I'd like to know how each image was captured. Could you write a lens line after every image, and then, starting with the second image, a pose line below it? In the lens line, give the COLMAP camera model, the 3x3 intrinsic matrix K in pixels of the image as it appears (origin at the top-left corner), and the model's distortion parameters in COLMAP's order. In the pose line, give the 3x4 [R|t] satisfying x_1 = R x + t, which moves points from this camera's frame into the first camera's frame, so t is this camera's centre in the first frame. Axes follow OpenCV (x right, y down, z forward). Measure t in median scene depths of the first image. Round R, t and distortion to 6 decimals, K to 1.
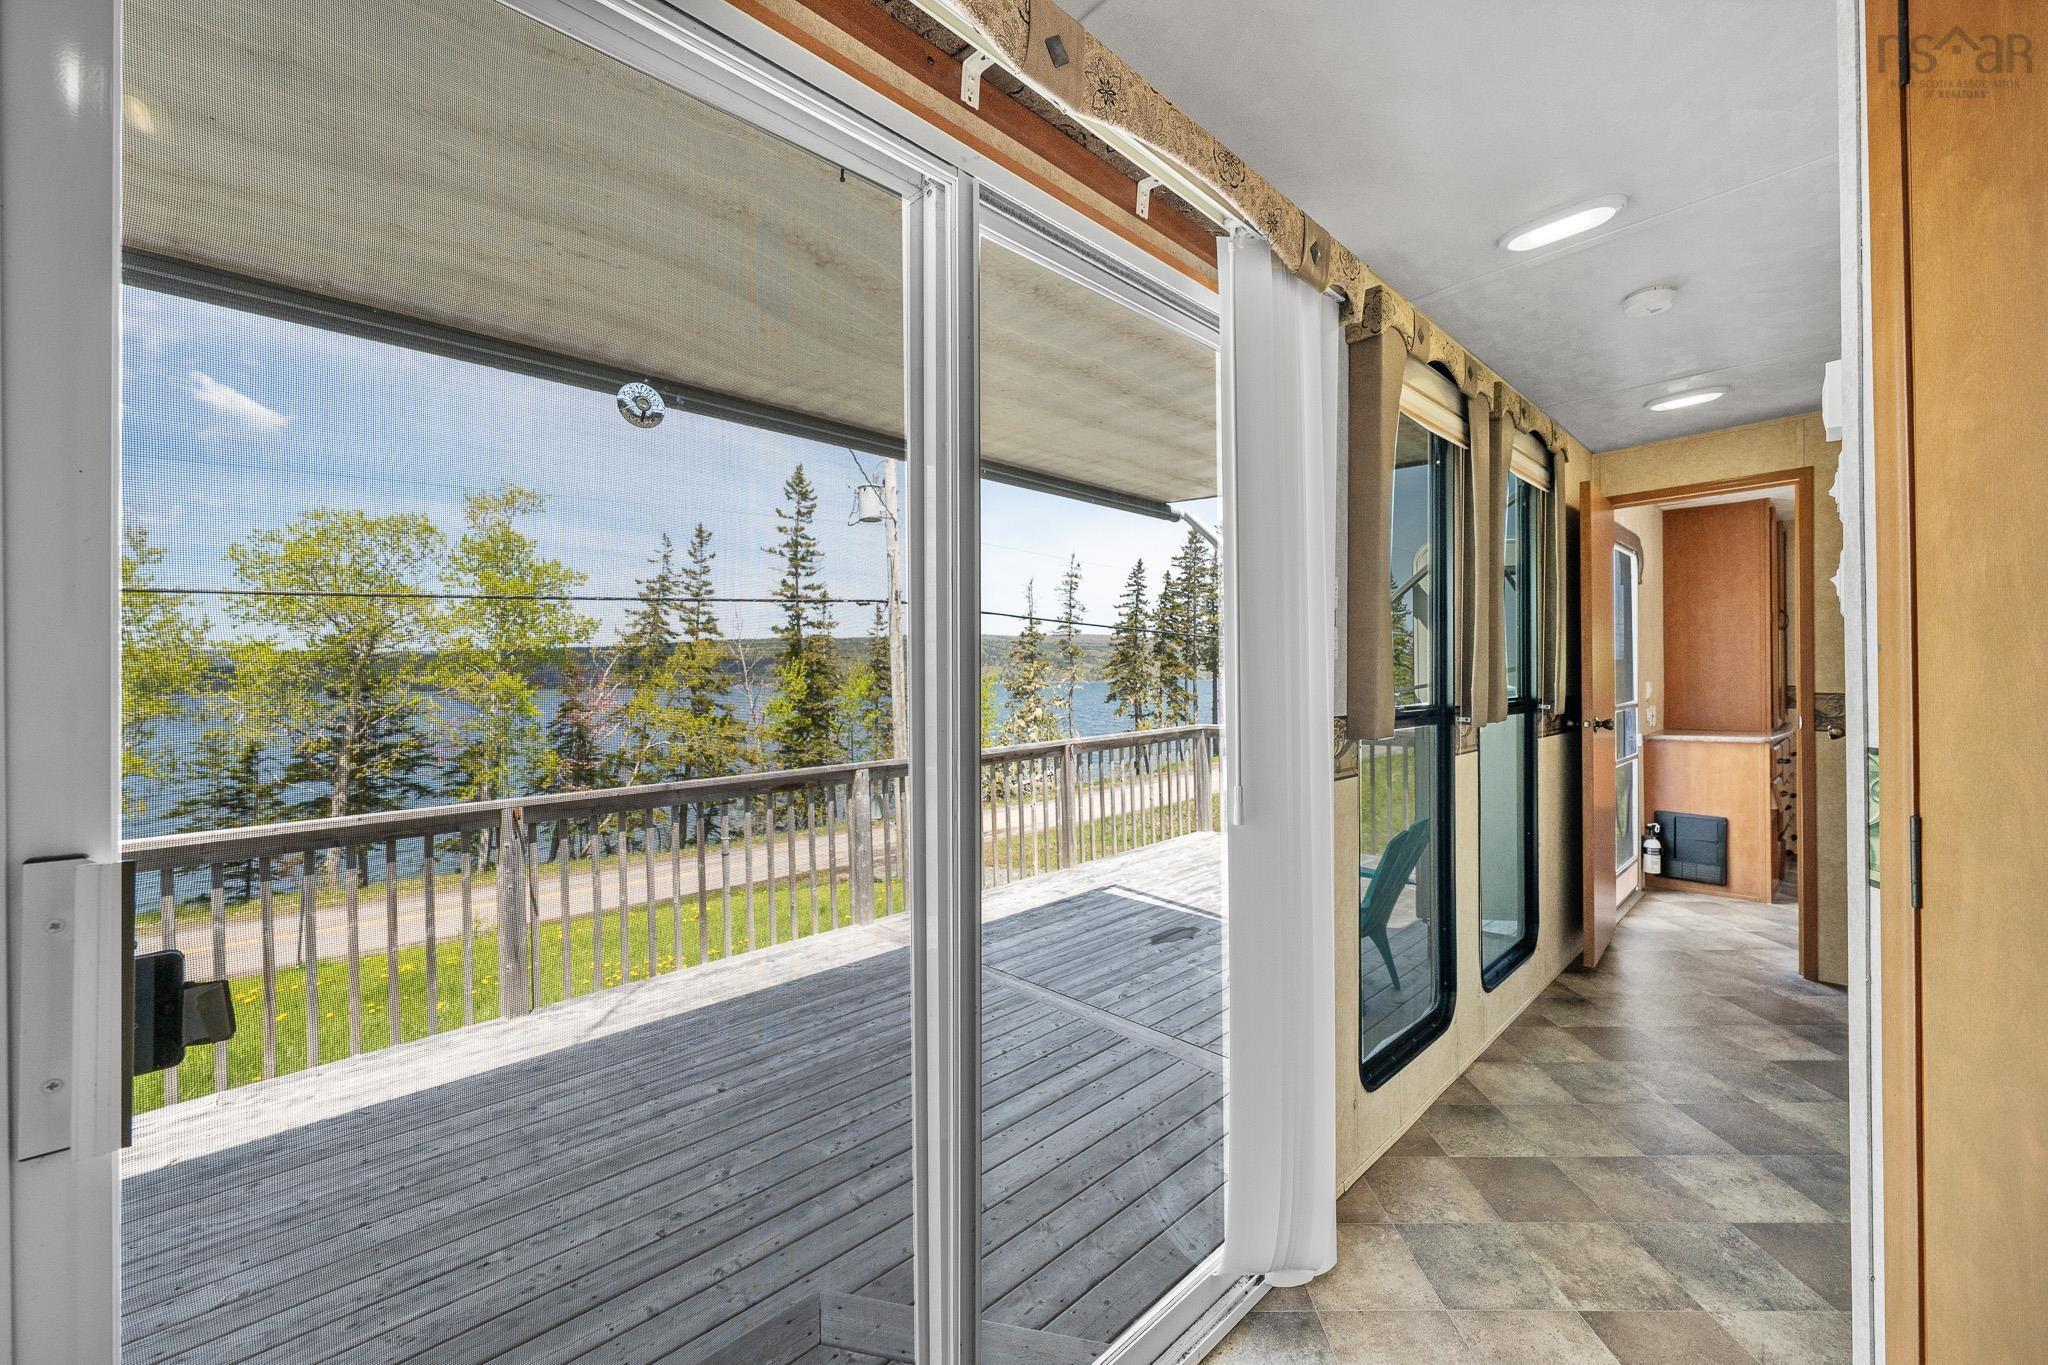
lens RADIAL K [[783.0, 0, 1025.6], [0, 783.0, 675.4], [0, 0, 1]] dist [0.000655, 0.000017]
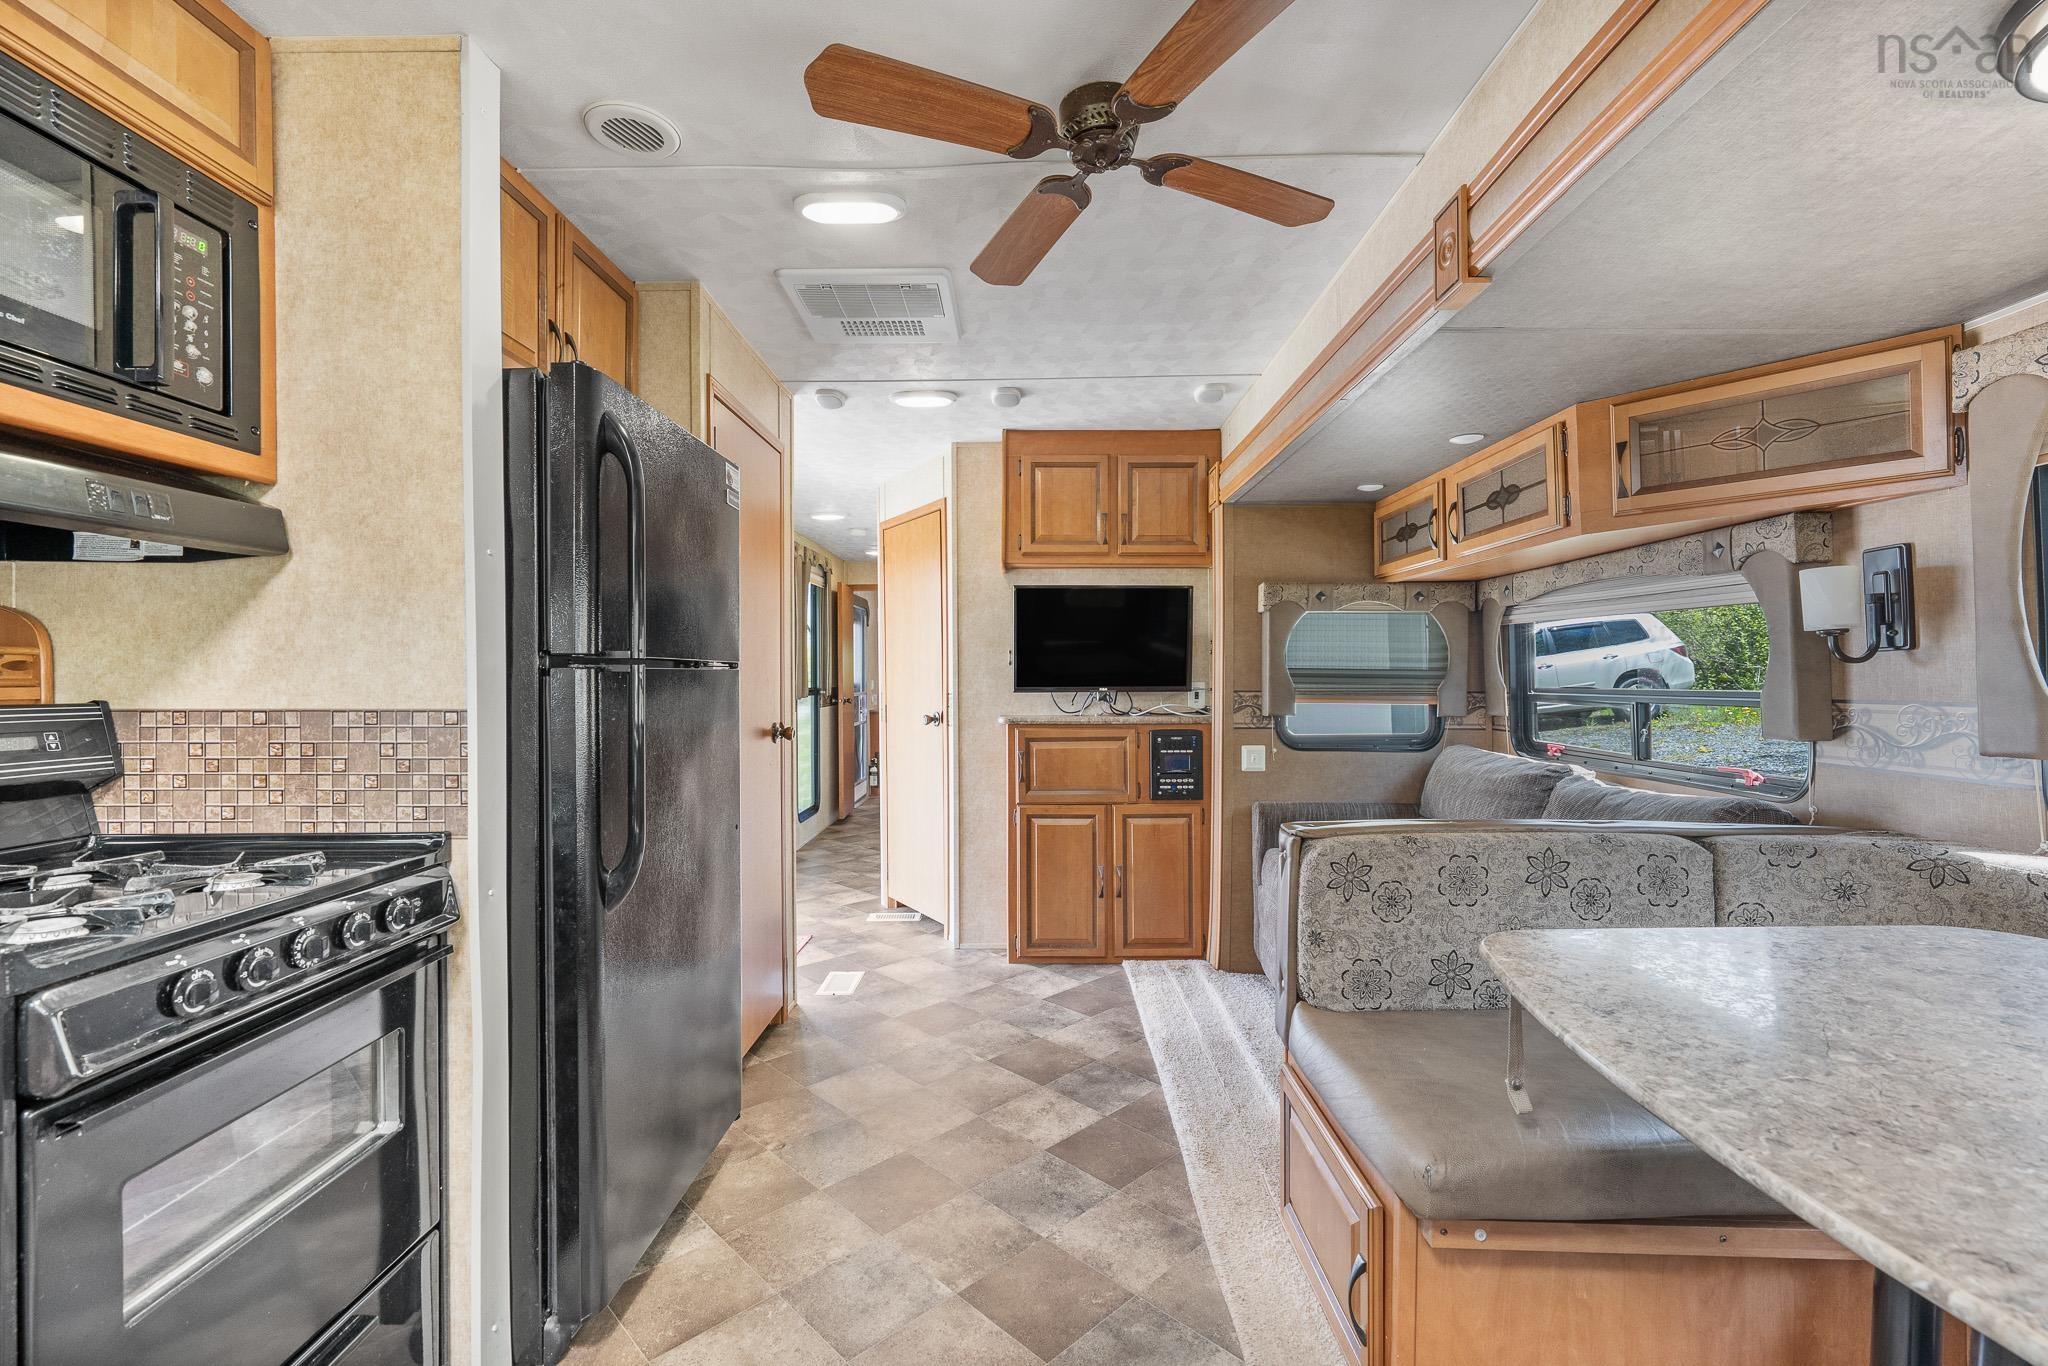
lens RADIAL K [[885.2, 0, 1023.3], [0, 885.2, 680.9], [0, 0, 1]] dist [0.000256, 0.000002]
pose [[0.688439, -0.000129, 0.725295, -0.671256], [0.001473, 0.999998, -0.001219, 0.013966], [-0.725293, 0.001908, 0.688438, -0.997900]]
